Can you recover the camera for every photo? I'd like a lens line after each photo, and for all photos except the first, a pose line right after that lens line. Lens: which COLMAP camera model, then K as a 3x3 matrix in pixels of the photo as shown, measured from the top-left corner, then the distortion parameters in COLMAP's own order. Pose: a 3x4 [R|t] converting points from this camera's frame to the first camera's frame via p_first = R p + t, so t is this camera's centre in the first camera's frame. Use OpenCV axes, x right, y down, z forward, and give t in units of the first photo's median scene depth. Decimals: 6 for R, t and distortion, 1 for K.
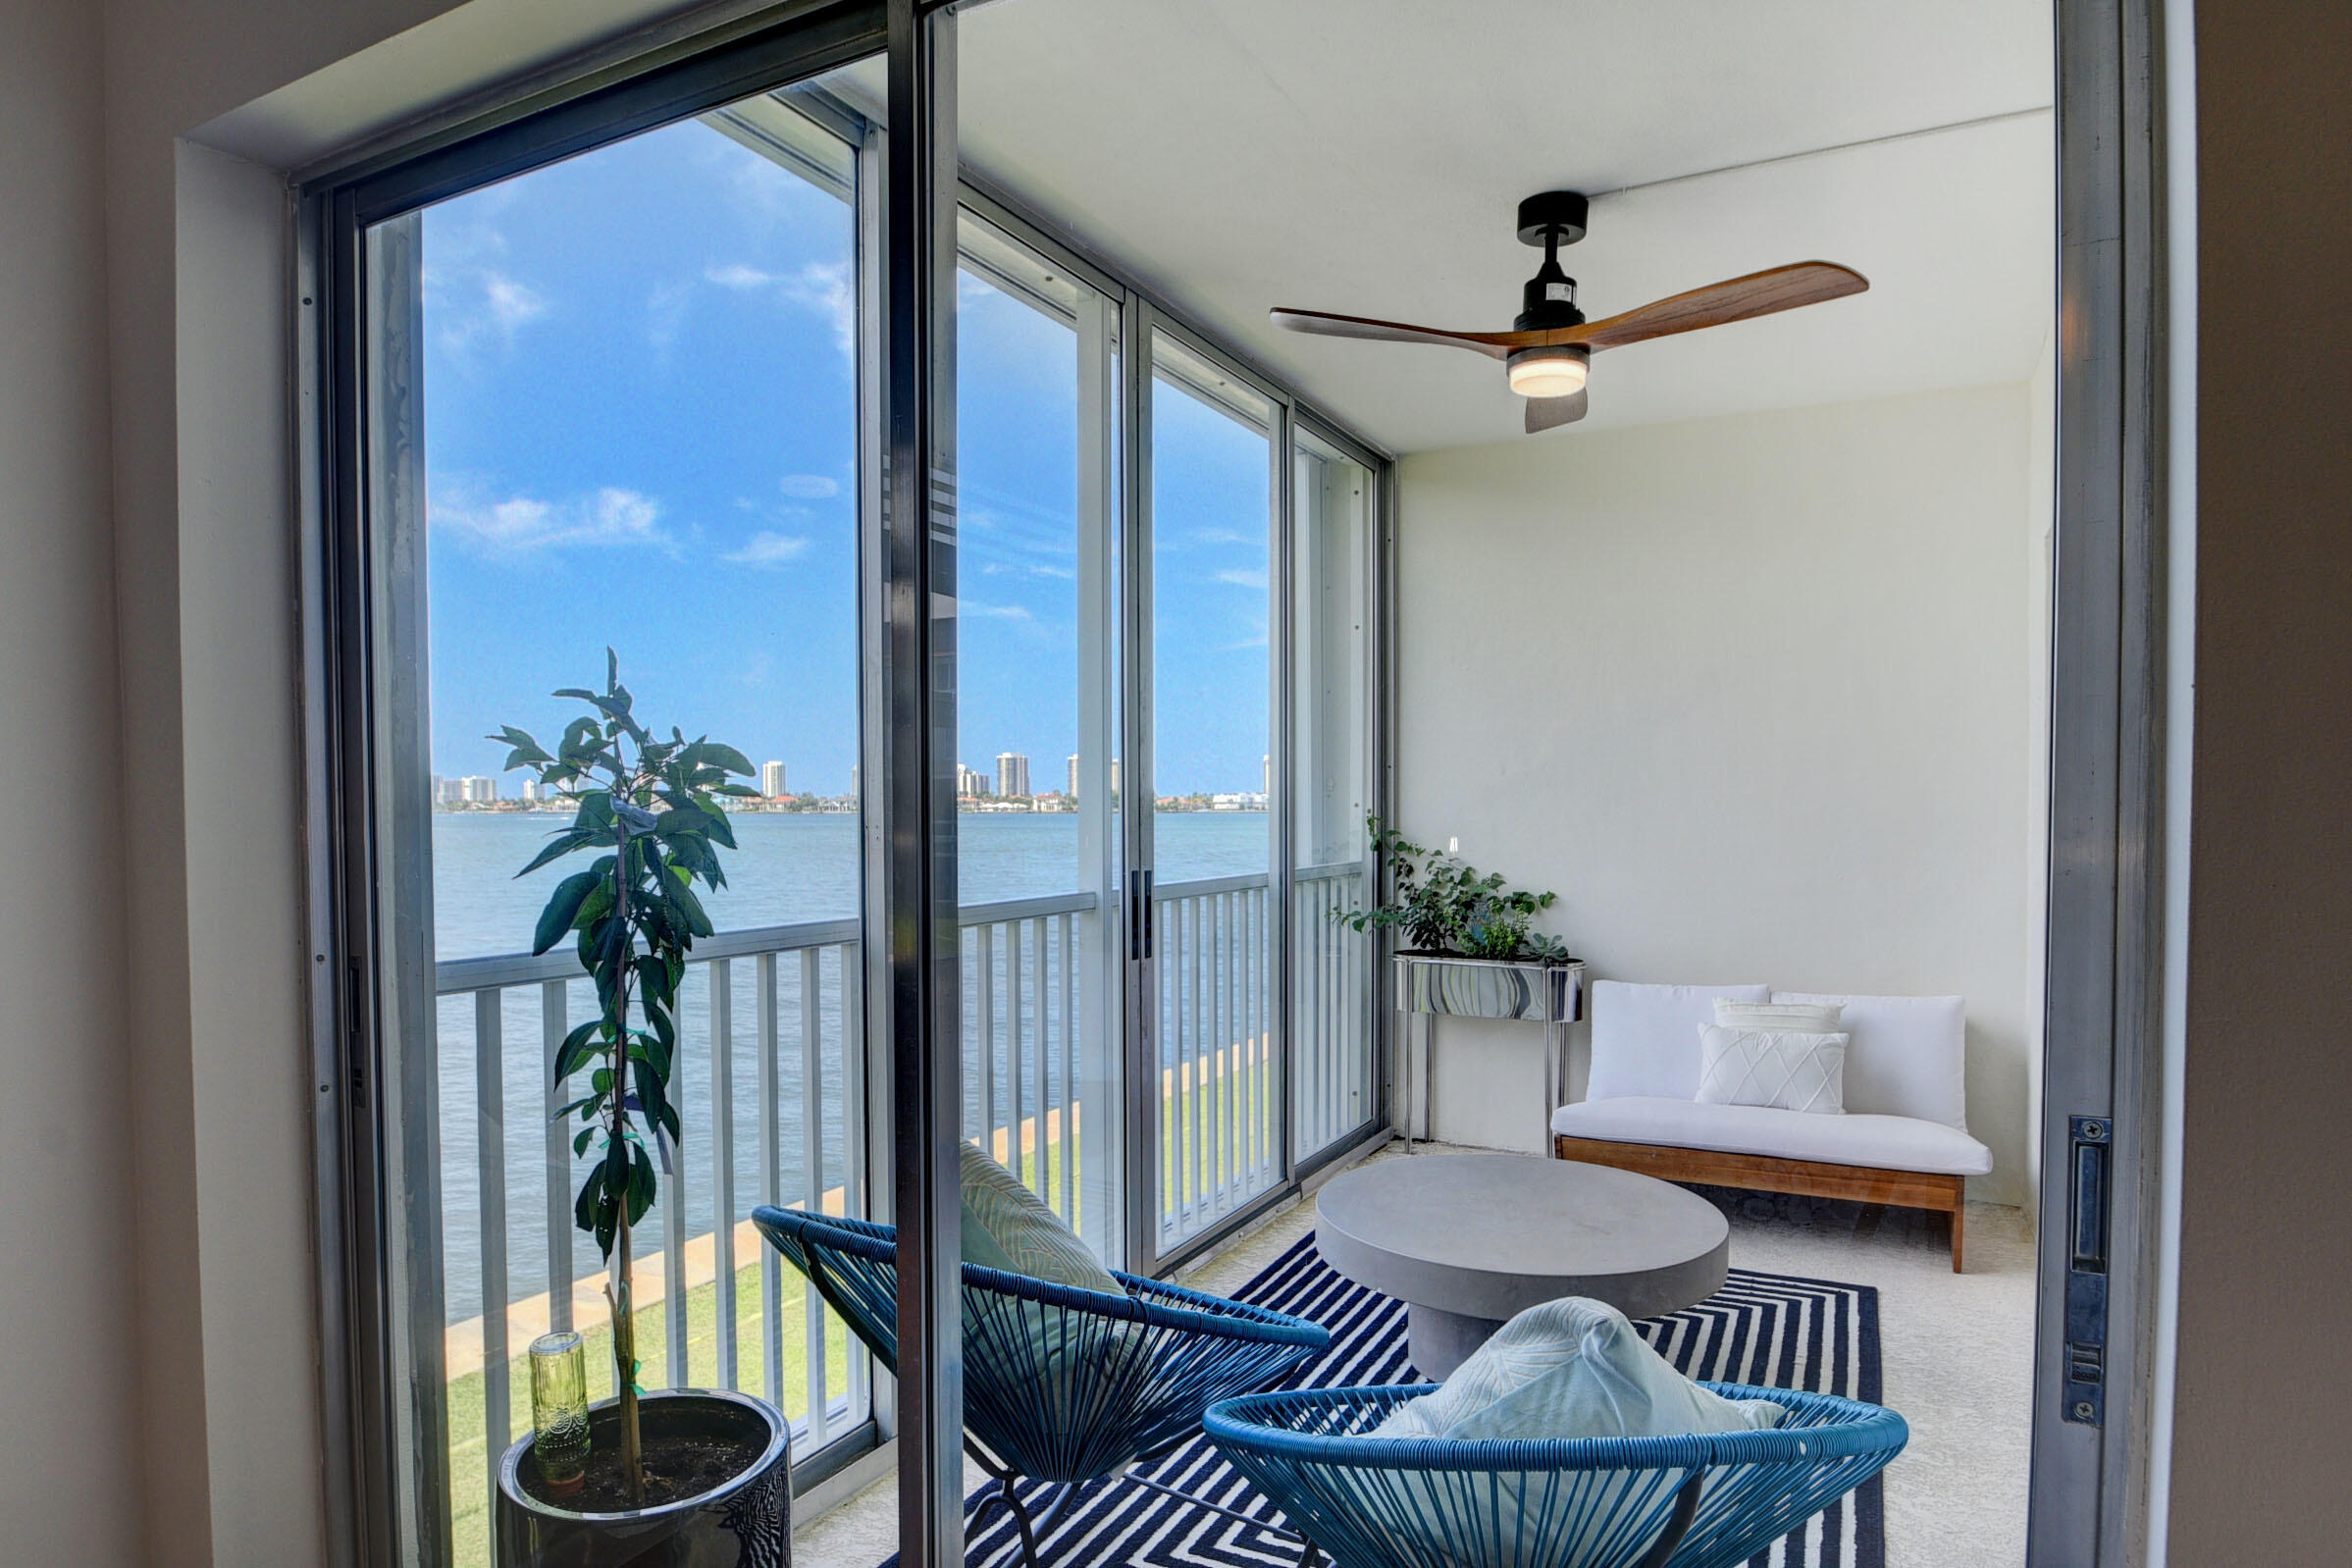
lens RADIAL K [[1382.6, 0, 1179.7], [0, 1382.6, 820.5], [0, 0, 1]] dist [-0.055864, 0.000439]
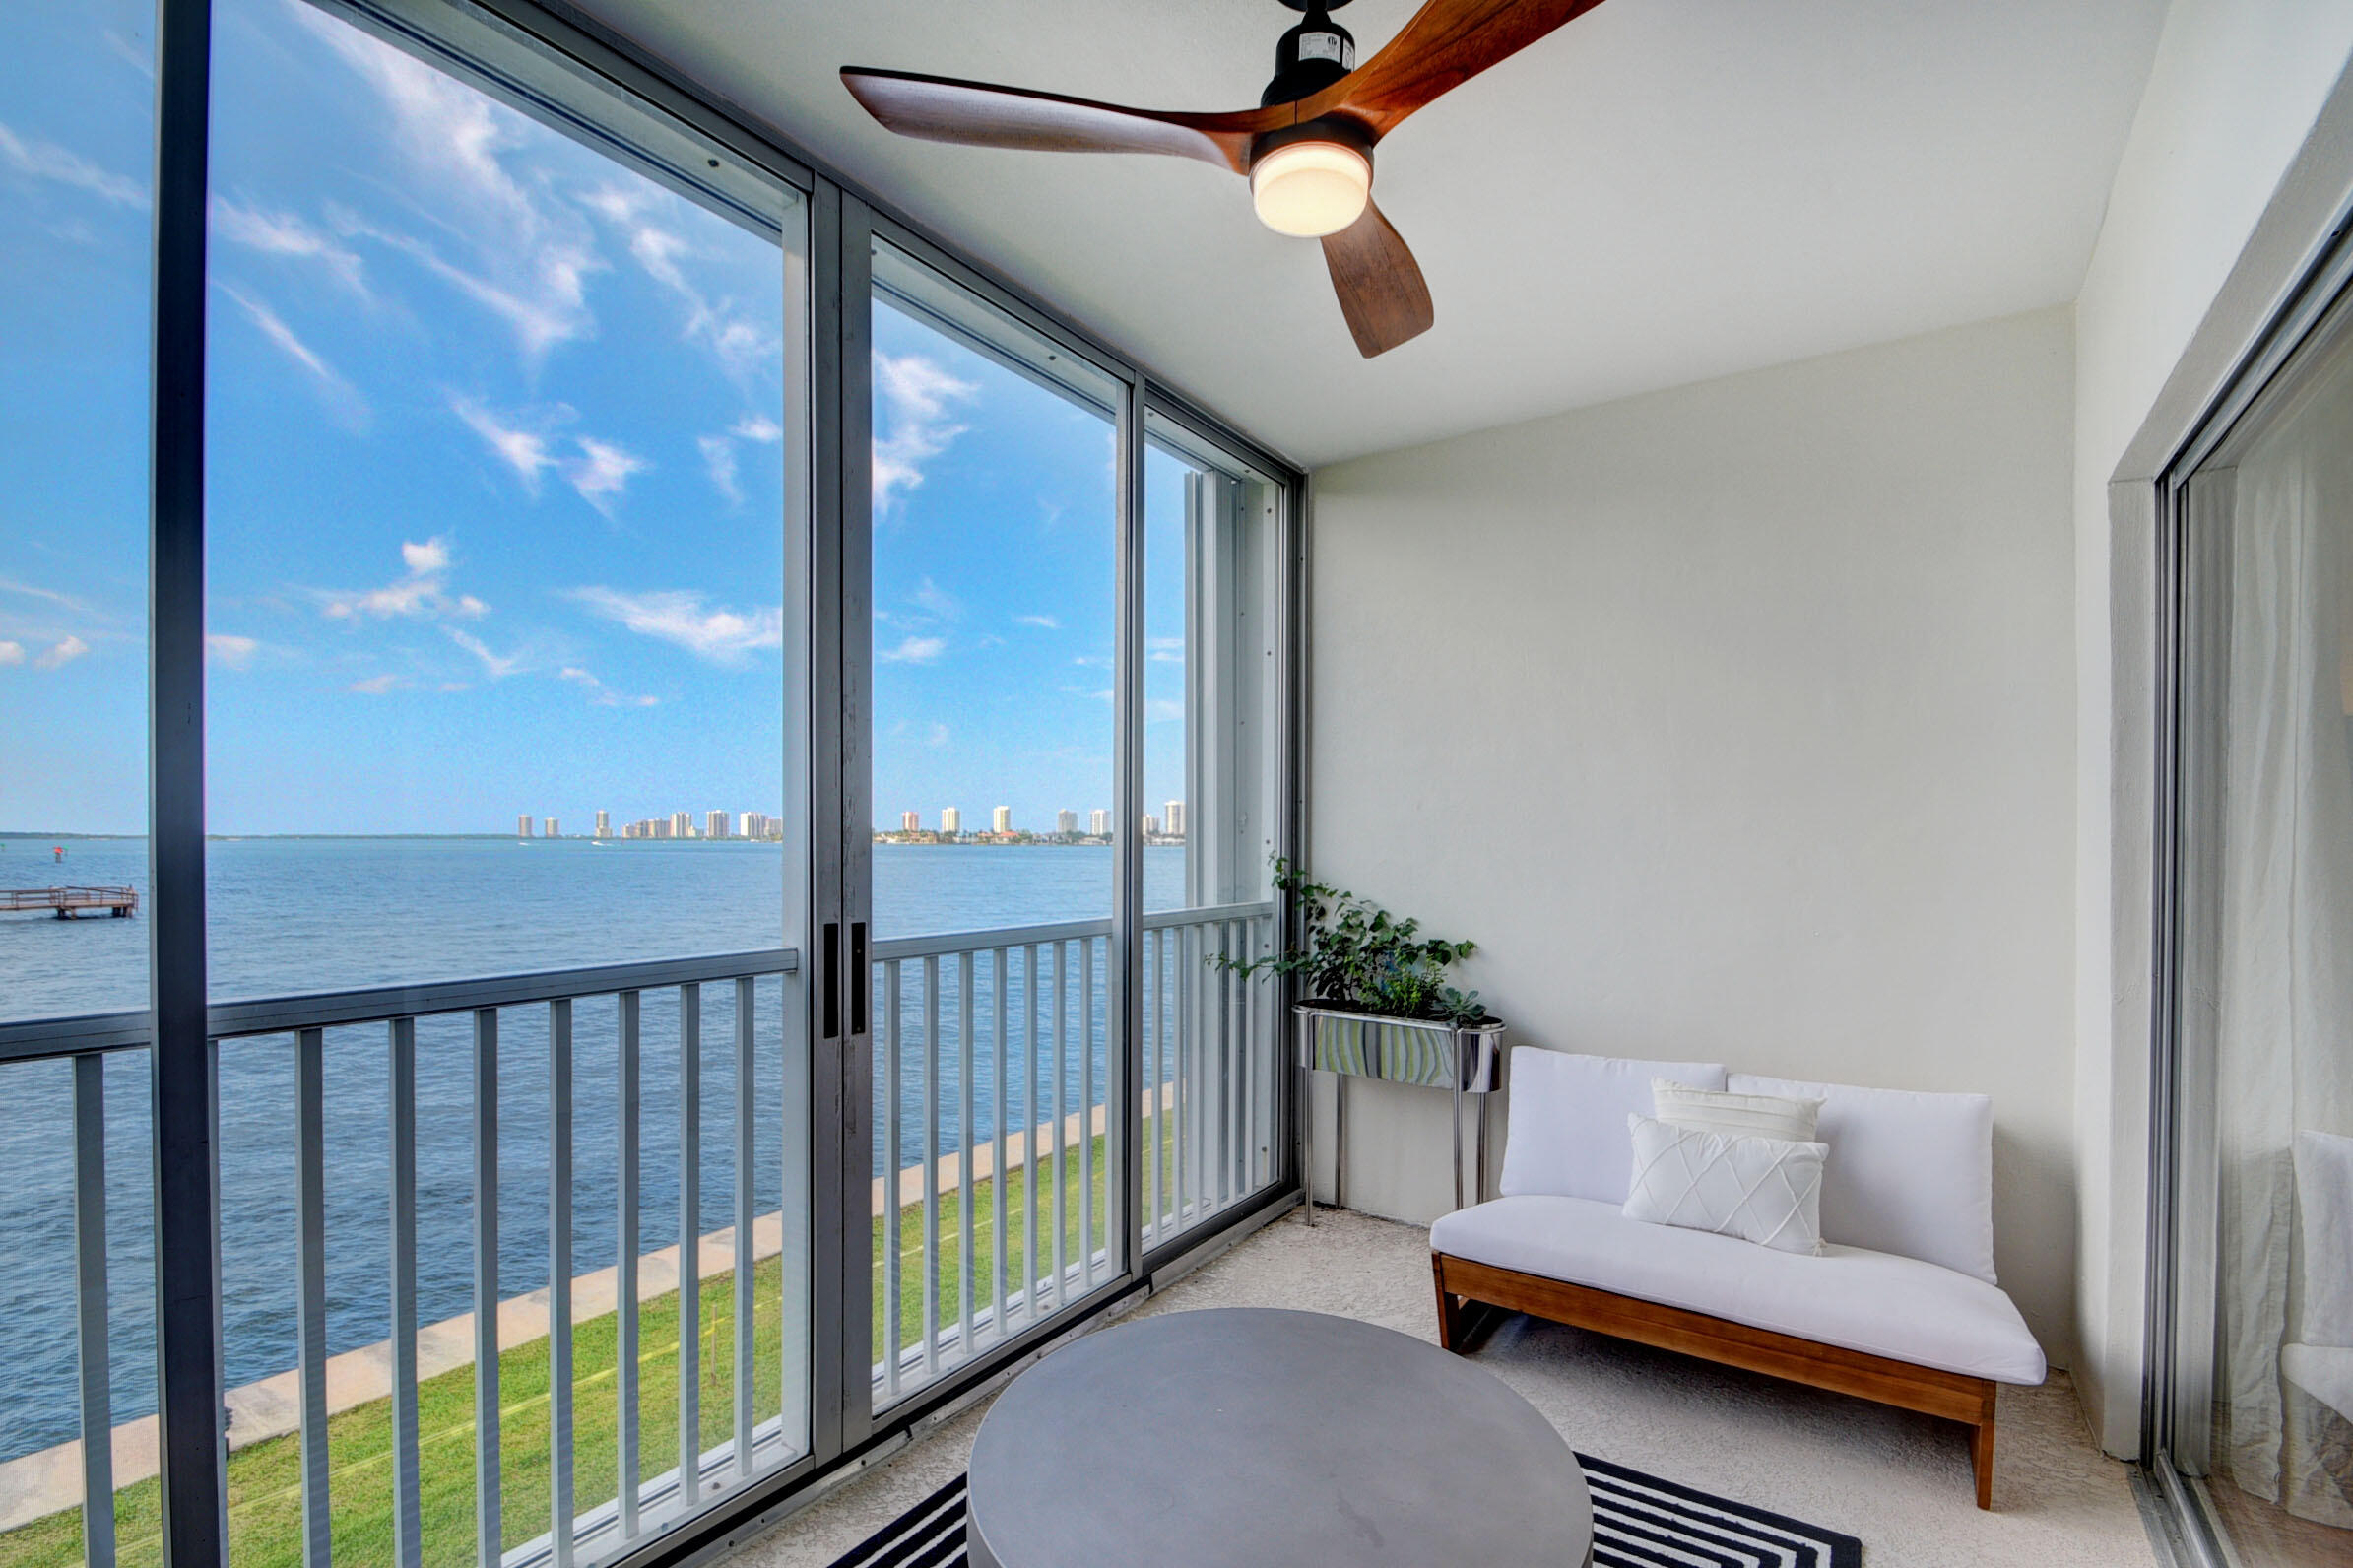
lens RADIAL K [[1038.9, 0, 1169.5], [0, 1038.9, 837.6], [0, 0, 1]] dist [0.024870, -0.043659]
pose [[0.992214, 0.006421, -0.124376, 0.166811], [-0.008275, 0.999862, -0.014401, -0.003947], [0.124267, 0.015318, 0.992131, 0.316779]]
